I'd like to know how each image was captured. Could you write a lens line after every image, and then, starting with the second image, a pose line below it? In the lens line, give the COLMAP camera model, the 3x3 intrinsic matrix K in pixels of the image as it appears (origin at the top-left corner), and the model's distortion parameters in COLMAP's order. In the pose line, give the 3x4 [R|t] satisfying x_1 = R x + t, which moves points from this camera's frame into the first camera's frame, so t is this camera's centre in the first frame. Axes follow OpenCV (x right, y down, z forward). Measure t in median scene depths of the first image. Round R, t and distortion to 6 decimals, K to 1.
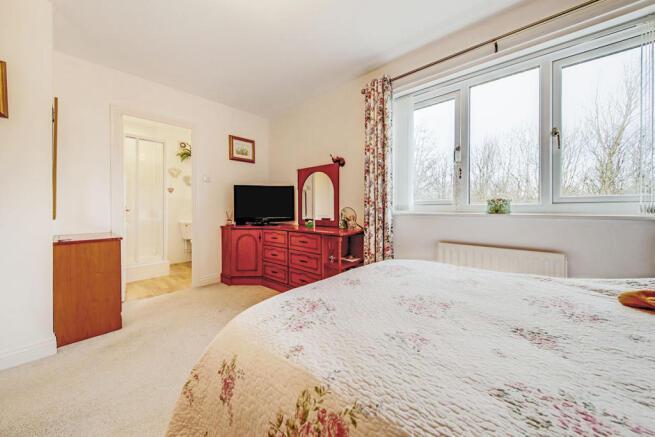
lens RADIAL K [[234.2, 0, 328.8], [0, 234.2, 214.5], [0, 0, 1]] dist [0.000510, 0.000093]
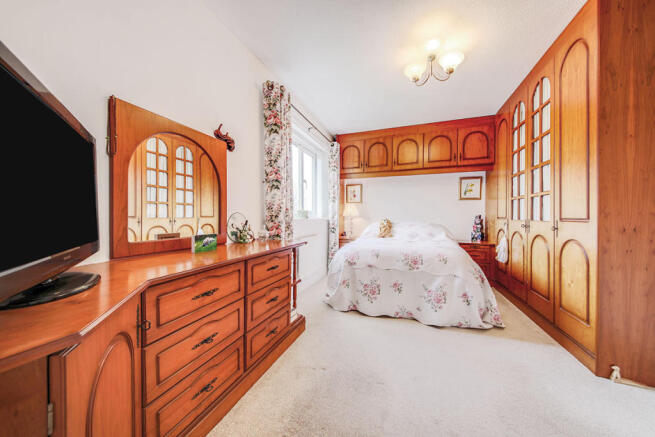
lens RADIAL K [[234.2, 0, 328.8], [0, 234.2, 214.5], [0, 0, 1]] dist [0.000510, 0.000093]
pose [[-0.375640, 0.005030, 0.926752, -0.673019], [0.015655, 0.999877, 0.000919, -0.019840], [-0.926634, 0.014854, -0.375672, 1.003909]]
